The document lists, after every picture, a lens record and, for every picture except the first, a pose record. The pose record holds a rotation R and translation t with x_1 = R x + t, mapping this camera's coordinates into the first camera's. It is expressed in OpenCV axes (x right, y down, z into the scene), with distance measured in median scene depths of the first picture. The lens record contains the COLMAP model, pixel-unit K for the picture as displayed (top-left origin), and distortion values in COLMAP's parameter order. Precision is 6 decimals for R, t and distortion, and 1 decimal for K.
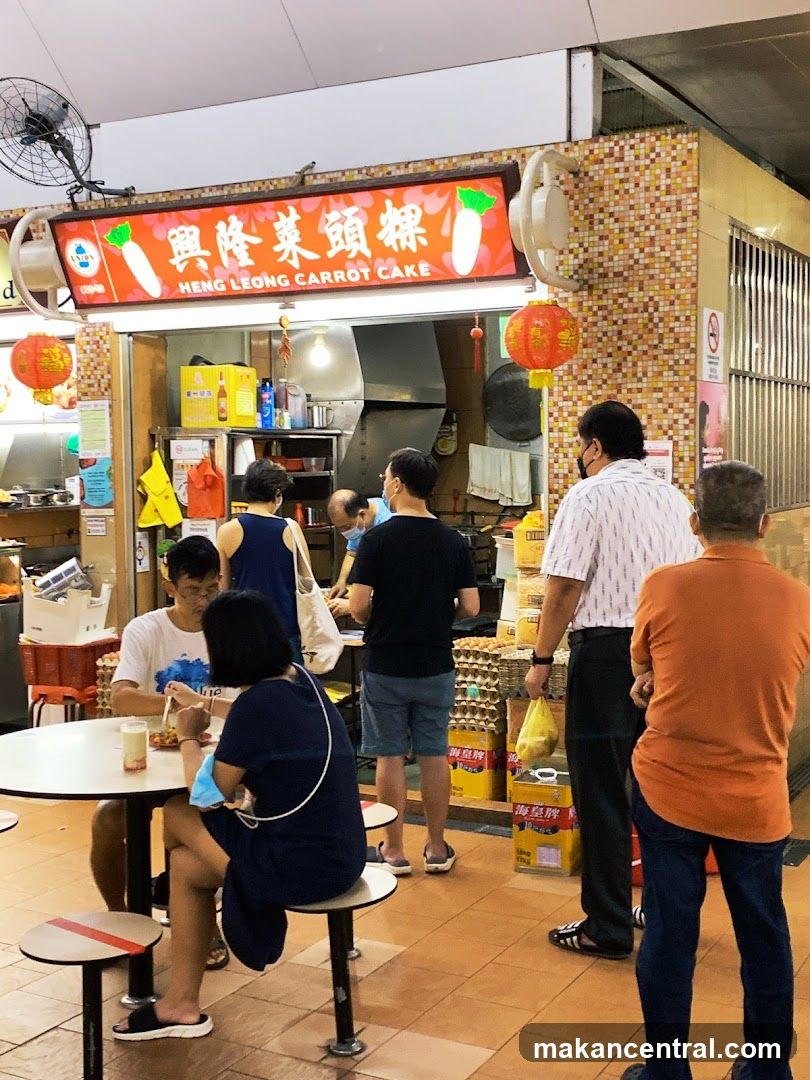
lens RADIAL K [[1381.4, 0, 406.7], [0, 1381.4, 538.5], [0, 0, 1]] dist [0.105008, 0.000000]
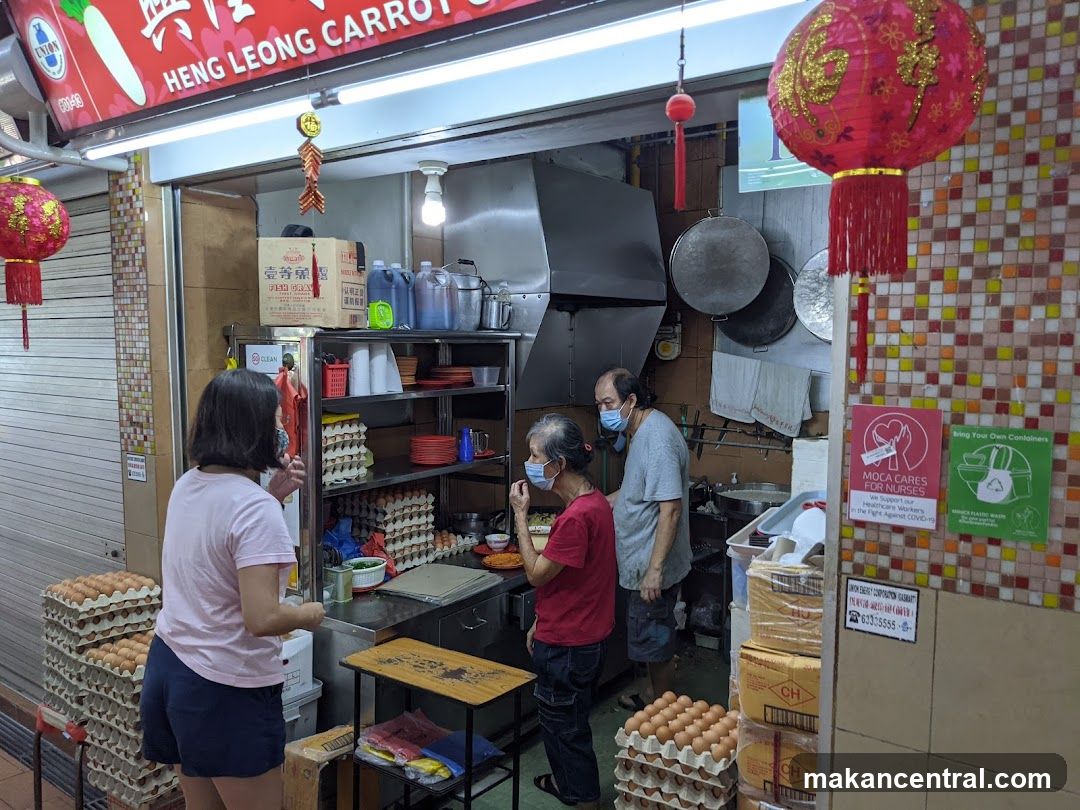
lens RADIAL K [[851.0, 0, 553.0], [0, 851.0, 420.8], [0, 0, 1]] dist [0.052607, -0.085864]
pose [[0.990205, 0.032203, -0.135859, 0.049336], [-0.027370, 0.998929, 0.037297, -0.063877], [0.136914, -0.033213, 0.990026, 0.720201]]
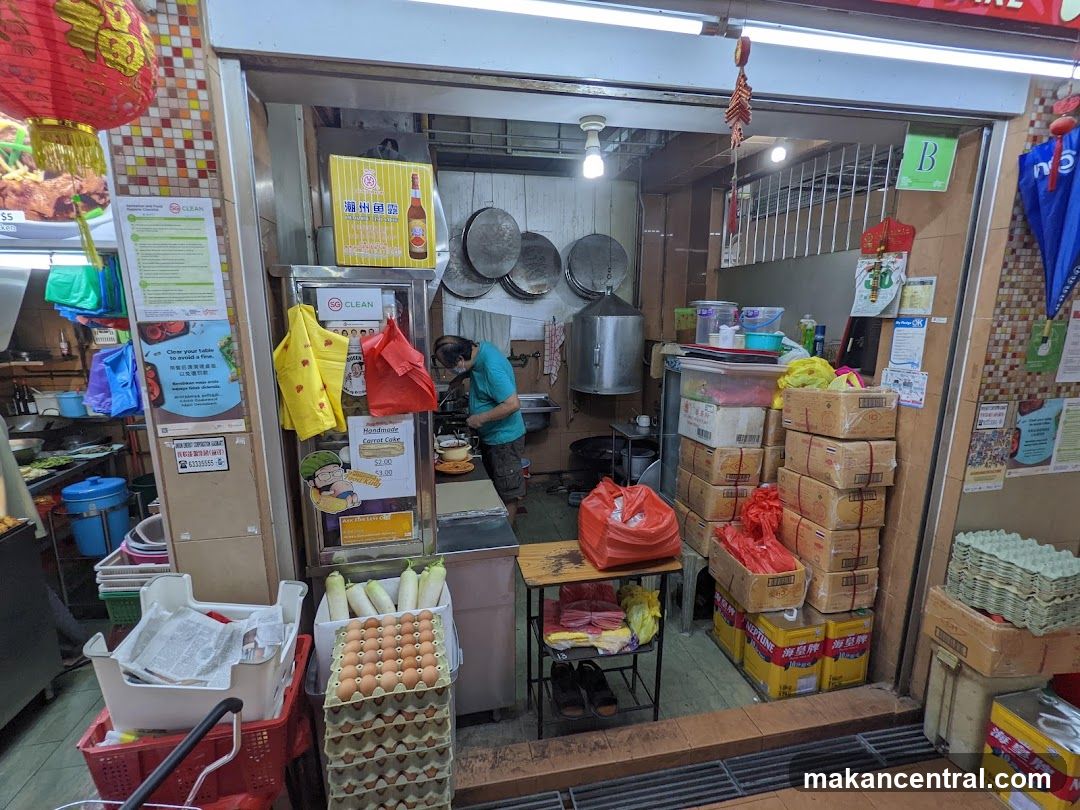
lens RADIAL K [[514.7, 0, 538.1], [0, 514.7, 415.5], [0, 0, 1]] dist [-0.007015, 0.004353]
pose [[0.768899, -0.124148, 0.627201, -0.292518], [0.032290, 0.987255, 0.155833, -0.058189], [-0.638554, -0.099568, 0.763109, 0.923758]]
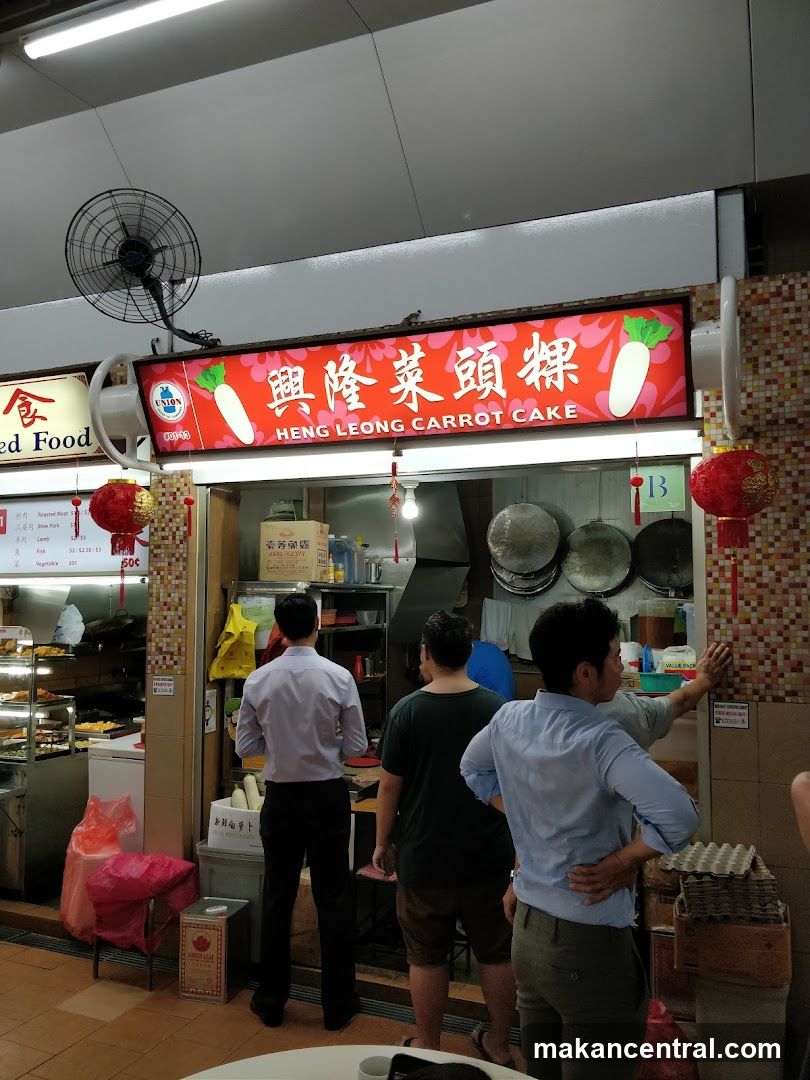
lens RADIAL K [[851.0, 0, 404.7], [0, 851.0, 540.9], [0, 0, 1]] dist [0.052607, -0.085864]
pose [[0.994139, 0.016783, 0.106797, -0.147512], [-0.003587, 0.992454, -0.122569, -0.042236], [-0.108048, 0.121467, 0.986697, 0.467541]]
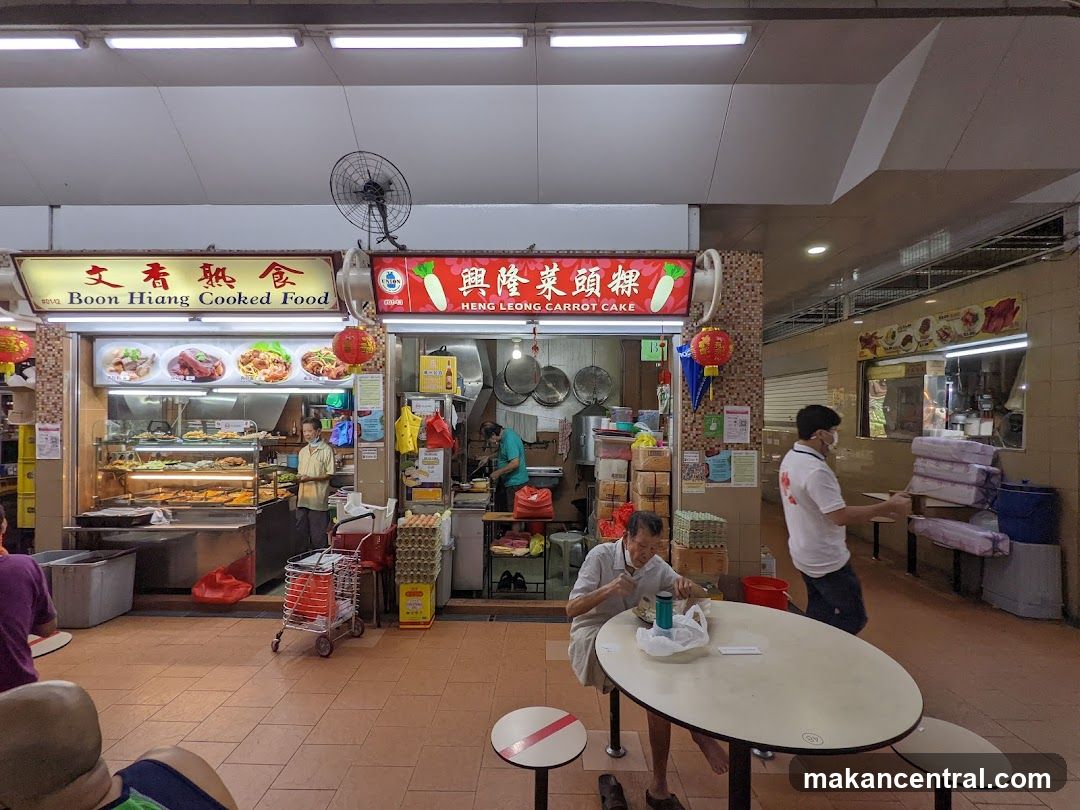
lens RADIAL K [[514.7, 0, 541.0], [0, 514.7, 418.8], [0, 0, 1]] dist [-0.007015, 0.004353]
pose [[0.886096, 0.011056, 0.463370, -0.383973], [0.013558, 0.998669, -0.049756, -0.019549], [-0.463303, 0.050371, 0.884767, 0.467084]]
